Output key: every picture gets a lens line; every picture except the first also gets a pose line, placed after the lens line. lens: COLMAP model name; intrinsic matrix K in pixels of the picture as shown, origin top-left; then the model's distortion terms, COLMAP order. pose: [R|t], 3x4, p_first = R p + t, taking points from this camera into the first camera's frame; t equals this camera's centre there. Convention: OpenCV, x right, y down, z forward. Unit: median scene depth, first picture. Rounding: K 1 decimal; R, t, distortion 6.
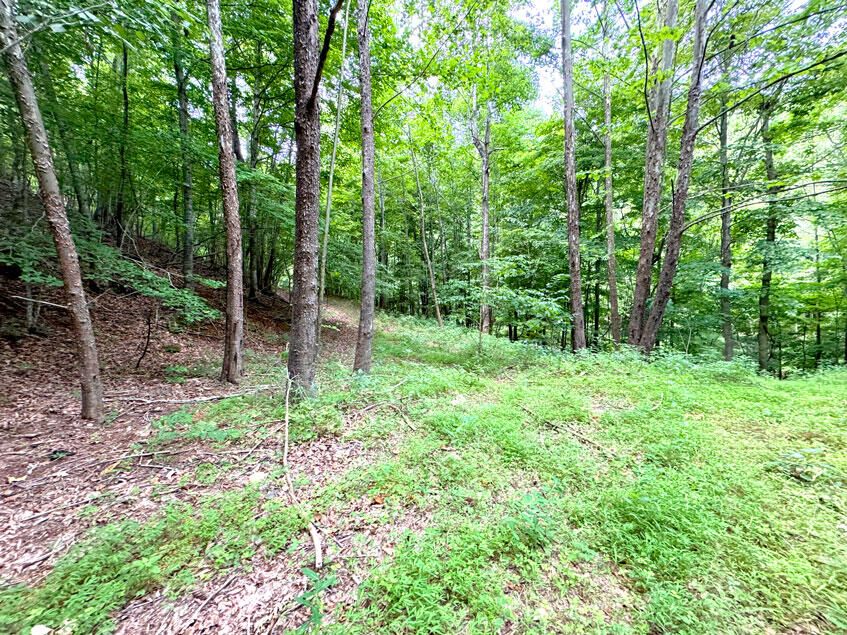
lens RADIAL K [[340.5, 0, 422.9], [0, 340.5, 313.7], [0, 0, 1]] dist [0.008588, -0.000589]
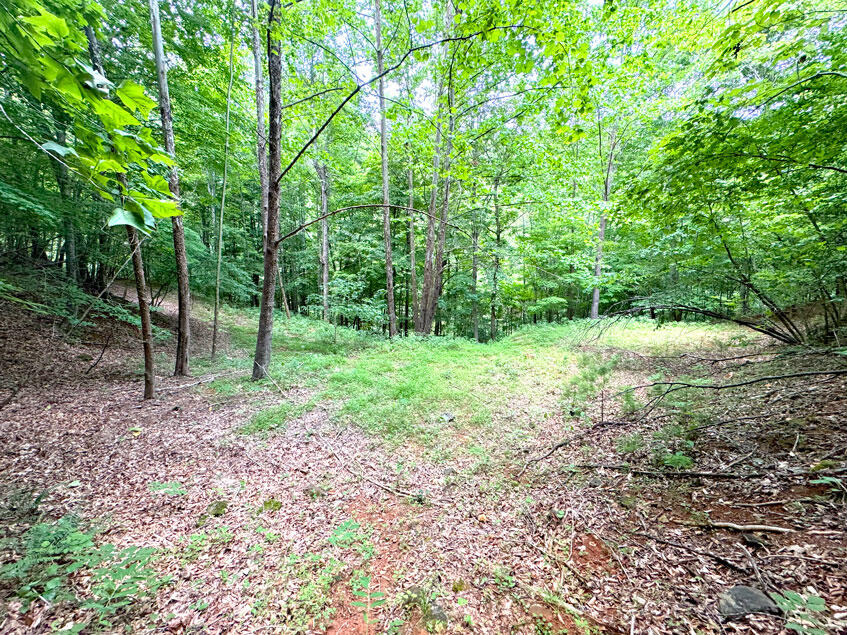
lens RADIAL K [[344.1, 0, 421.3], [0, 344.1, 309.6], [0, 0, 1]] dist [0.022083, -0.000081]
pose [[0.878593, -0.026887, 0.476813, -0.280809], [0.001617, 0.998576, 0.053329, -0.141303], [-0.477568, -0.046083, 0.877385, -0.687119]]
